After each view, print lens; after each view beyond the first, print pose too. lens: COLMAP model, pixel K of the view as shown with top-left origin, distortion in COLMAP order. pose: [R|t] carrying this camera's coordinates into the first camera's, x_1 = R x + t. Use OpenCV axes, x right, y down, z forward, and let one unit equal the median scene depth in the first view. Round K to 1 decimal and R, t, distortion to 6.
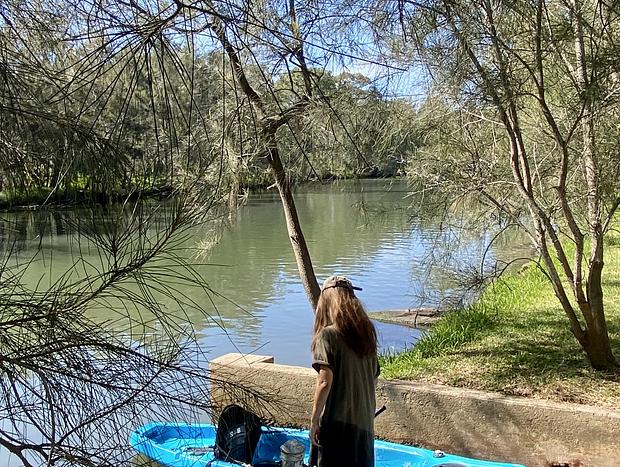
lens RADIAL K [[672.1, 0, 312.6], [0, 672.1, 235.0], [0, 0, 1]] dist [0.086666, 0.000000]
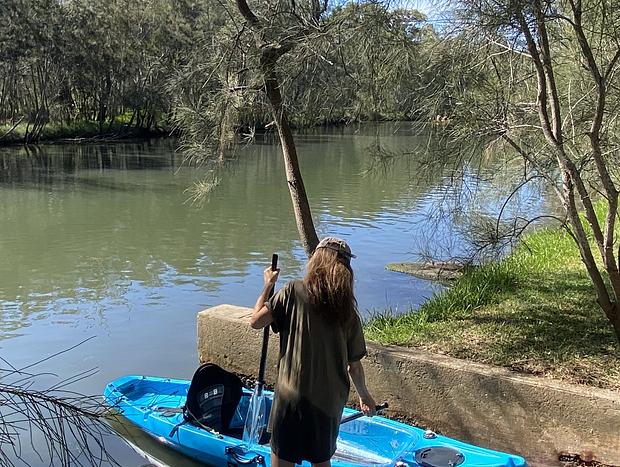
lens RADIAL K [[672.1, 0, 307.7], [0, 672.1, 232.1], [0, 0, 1]] dist [0.086666, 0.000000]
pose [[0.996360, 0.041057, -0.074703, 0.072923], [-0.034769, 0.995893, 0.083600, -0.006882], [0.077828, -0.080699, 0.993695, 0.115984]]
